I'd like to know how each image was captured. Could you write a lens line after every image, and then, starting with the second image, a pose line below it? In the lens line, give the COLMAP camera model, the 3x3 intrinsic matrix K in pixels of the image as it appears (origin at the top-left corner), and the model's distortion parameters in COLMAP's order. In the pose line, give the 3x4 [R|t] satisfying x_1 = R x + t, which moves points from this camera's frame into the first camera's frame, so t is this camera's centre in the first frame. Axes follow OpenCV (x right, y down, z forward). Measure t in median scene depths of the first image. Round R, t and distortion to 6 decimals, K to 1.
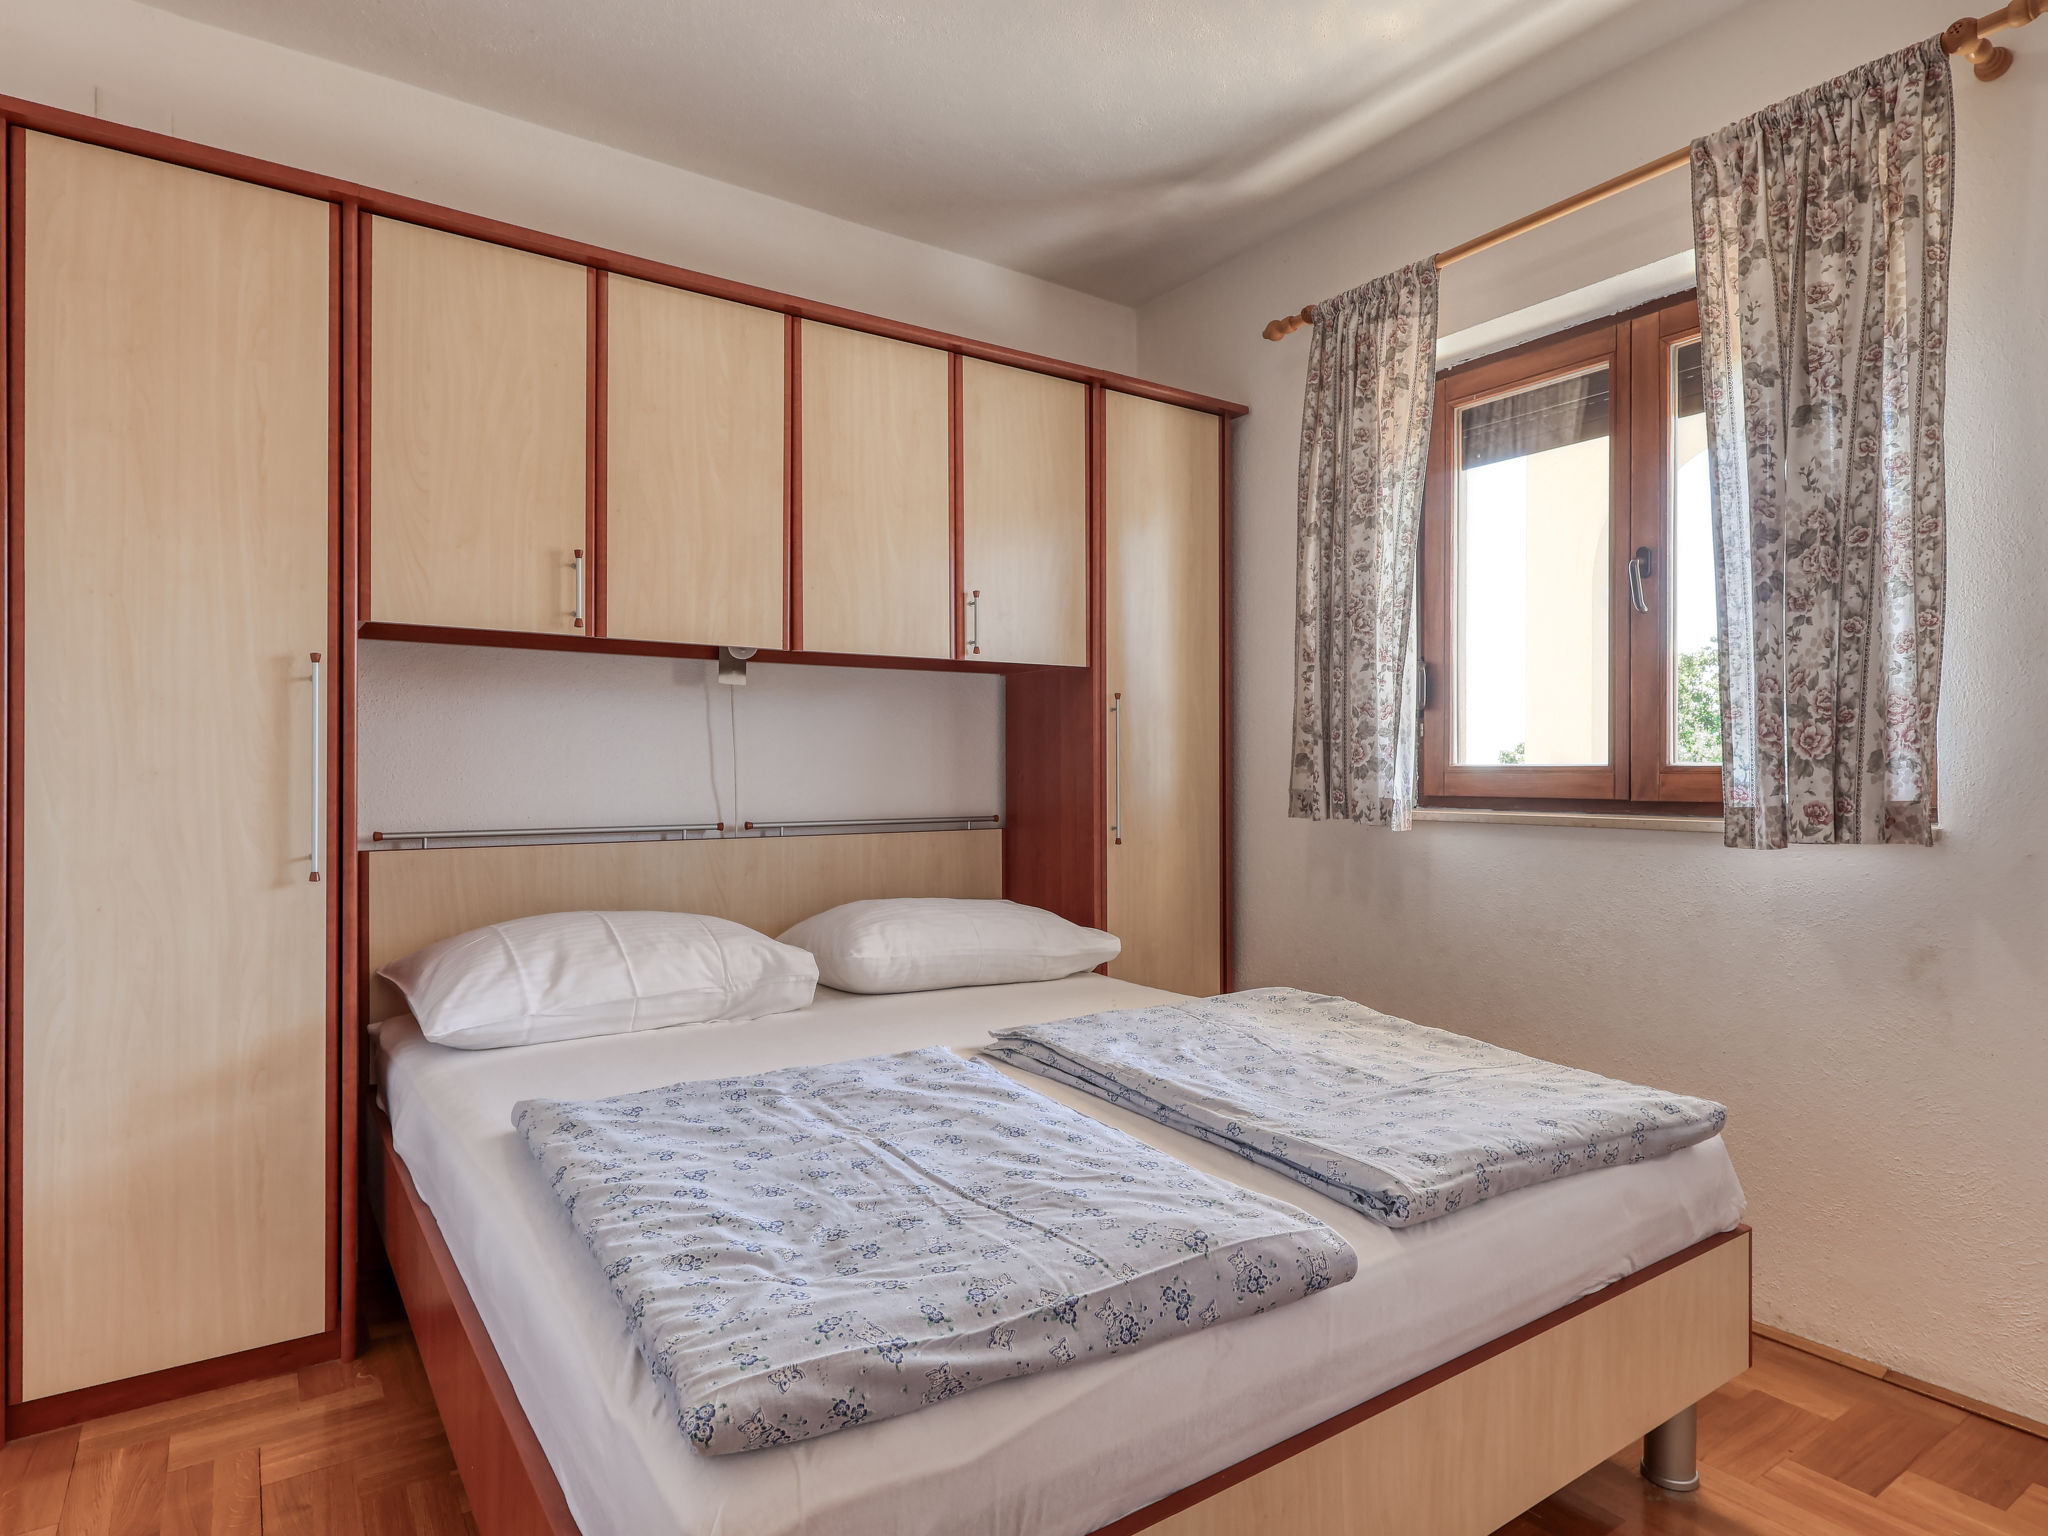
lens RADIAL K [[1175.5, 0, 1028.5], [0, 1175.5, 769.8], [0, 0, 1]] dist [-0.006973, 0.000063]
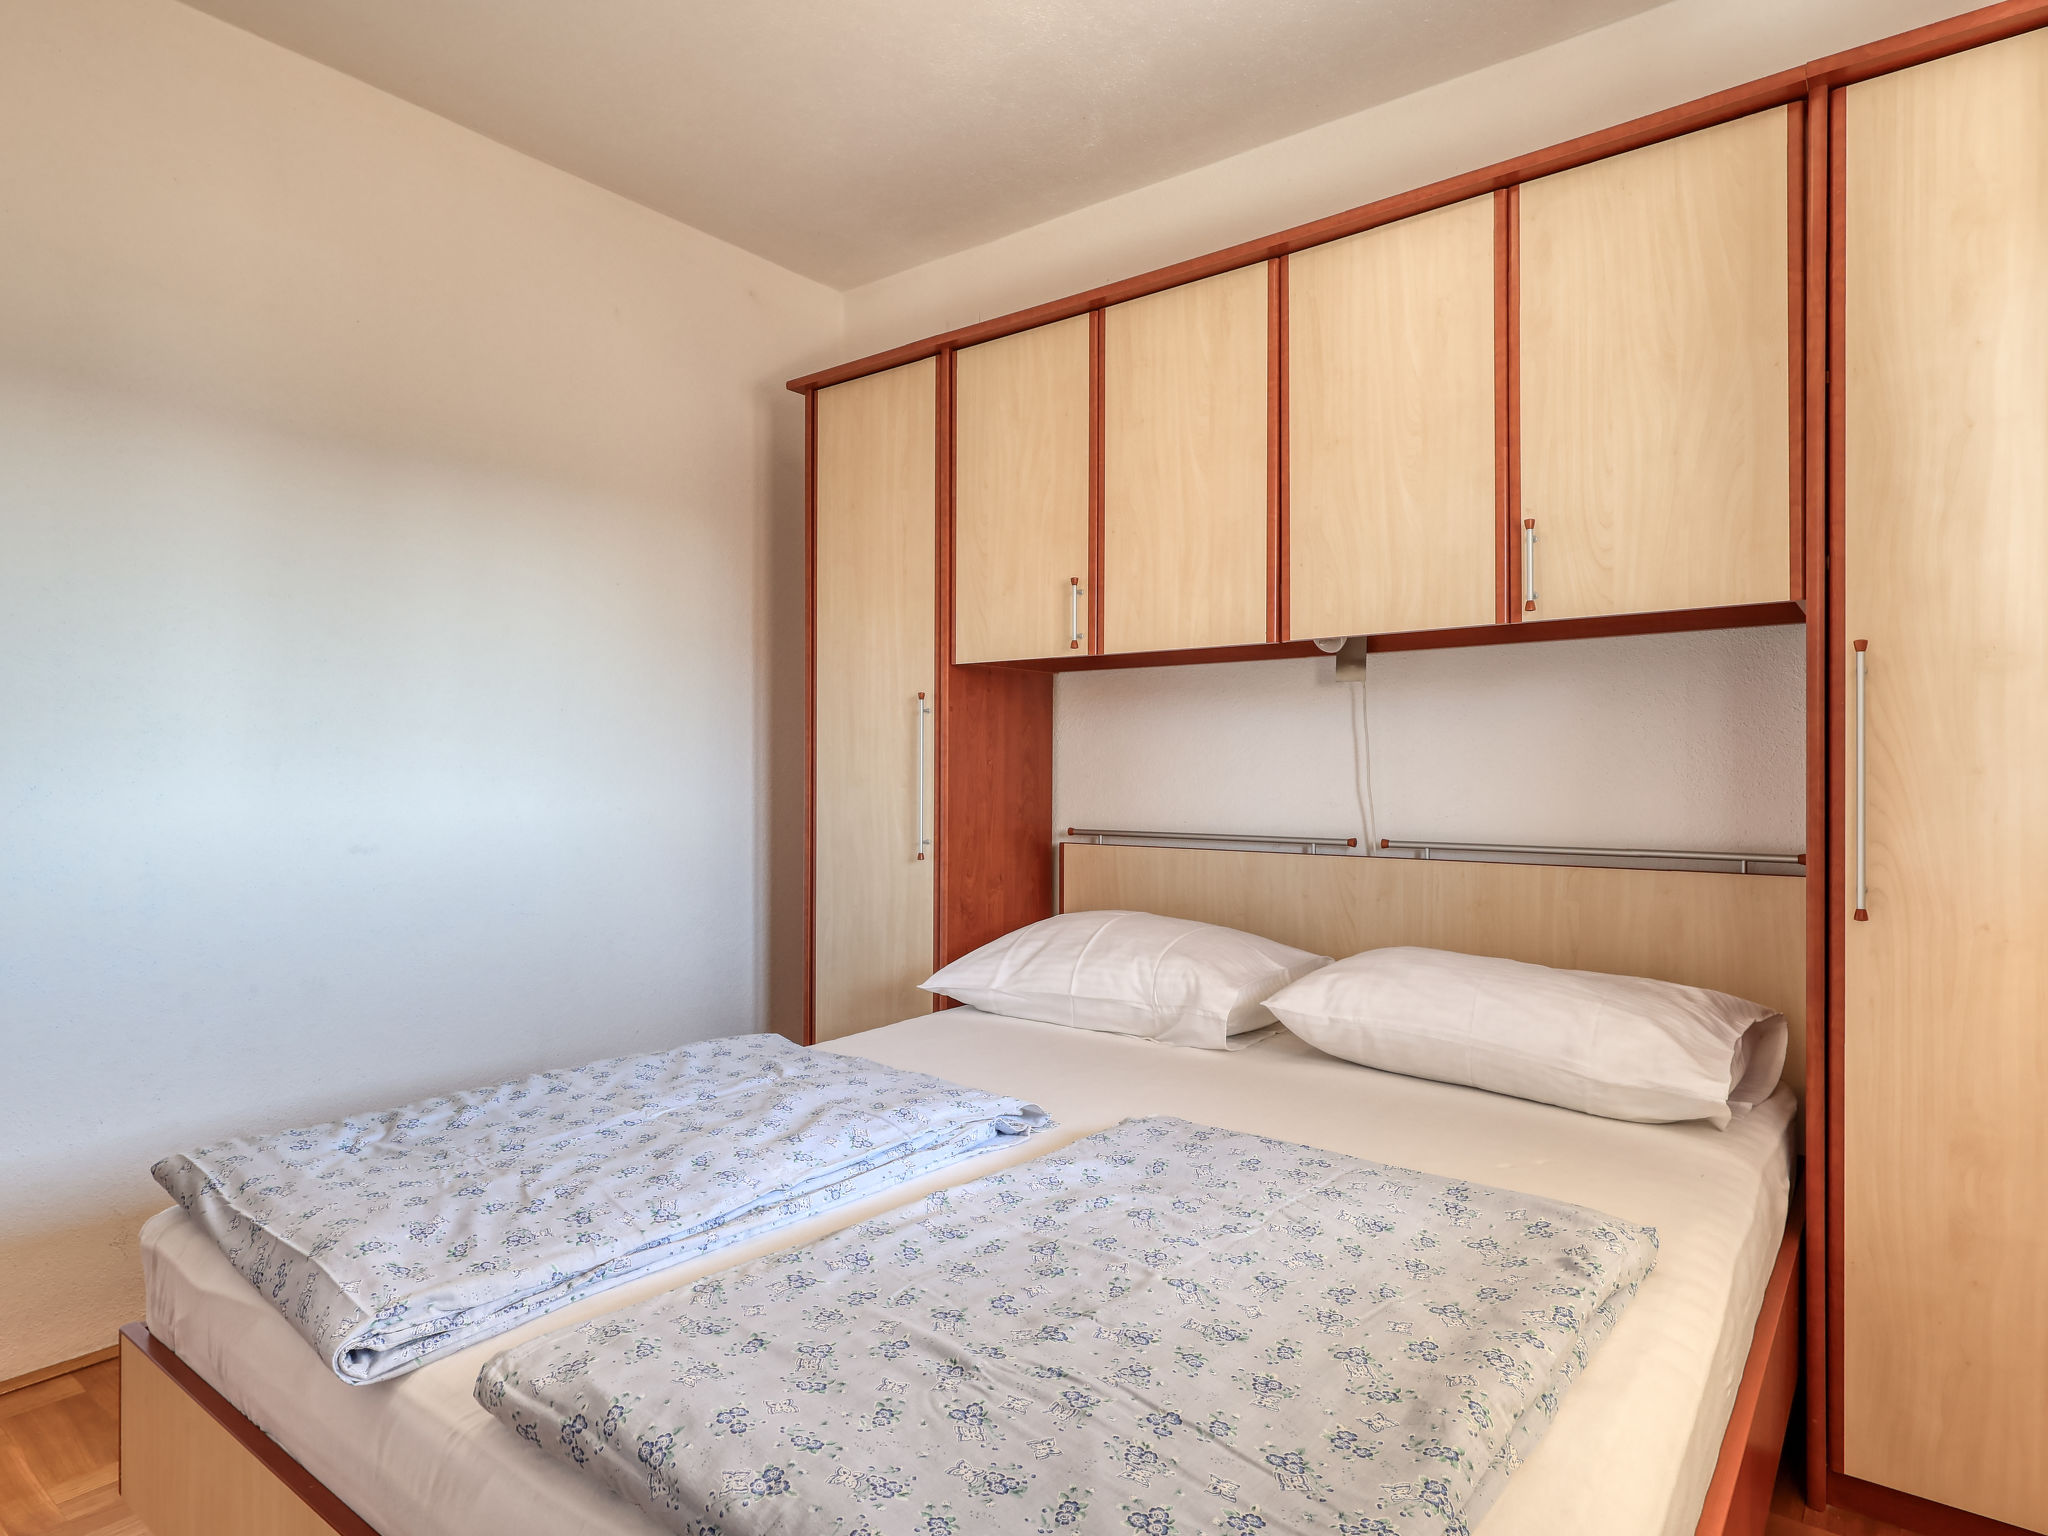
lens RADIAL K [[1175.5, 0, 1023.3], [0, 1175.5, 769.7], [0, 0, 1]] dist [-0.006973, 0.000063]
pose [[0.289587, 0.000023, -0.957152, 0.631328], [0.002120, 0.999998, 0.000665, -0.009131], [0.957149, -0.002221, 0.289587, 0.621329]]
